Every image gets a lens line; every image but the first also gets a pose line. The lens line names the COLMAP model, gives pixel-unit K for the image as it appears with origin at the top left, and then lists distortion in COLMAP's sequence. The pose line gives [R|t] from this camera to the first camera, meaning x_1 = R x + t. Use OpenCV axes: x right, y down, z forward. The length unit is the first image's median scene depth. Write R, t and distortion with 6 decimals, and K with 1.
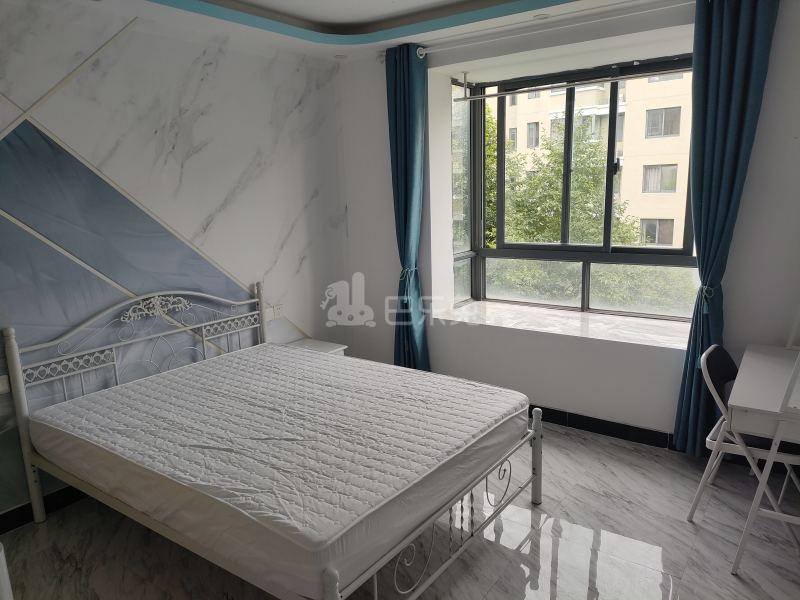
lens RADIAL K [[587.9, 0, 394.1], [0, 587.9, 313.6], [0, 0, 1]] dist [0.059648, -0.030724]
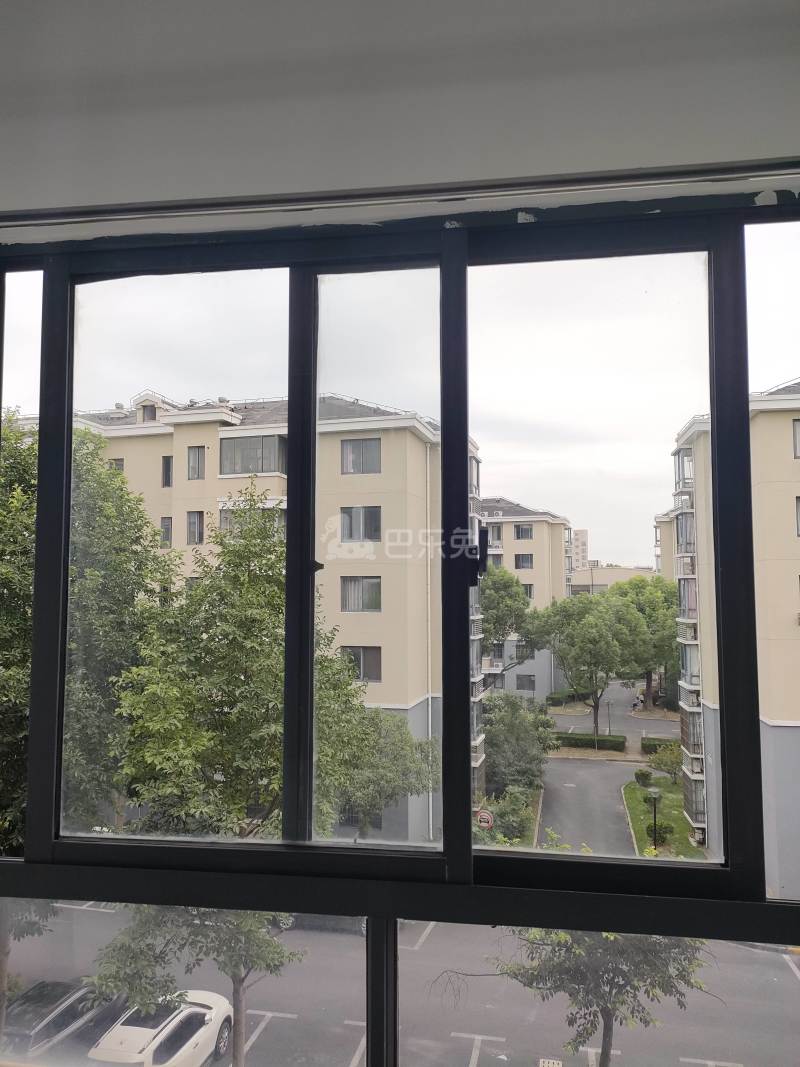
lens RADIAL K [[784.2, 0, 407.7], [0, 784.2, 530.0], [0, 0, 1]] dist [0.059648, -0.030724]
pose [[0.883958, 0.064237, 0.463132, 0.048263], [0.074878, 0.958285, -0.275831, -0.044186], [-0.461531, 0.278501, 0.842274, 0.192796]]
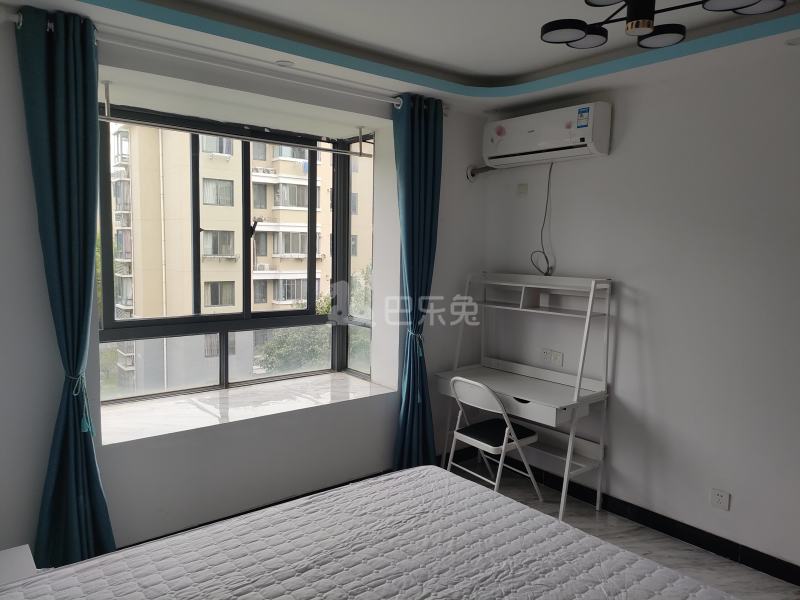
lens RADIAL K [[587.9, 0, 416.2], [0, 587.9, 305.5], [0, 0, 1]] dist [0.059648, -0.030724]
pose [[0.247215, -0.064086, 0.966839, -0.133222], [0.179418, 0.983583, 0.019320, -0.026815], [-0.952205, 0.168692, 0.254655, 0.144390]]
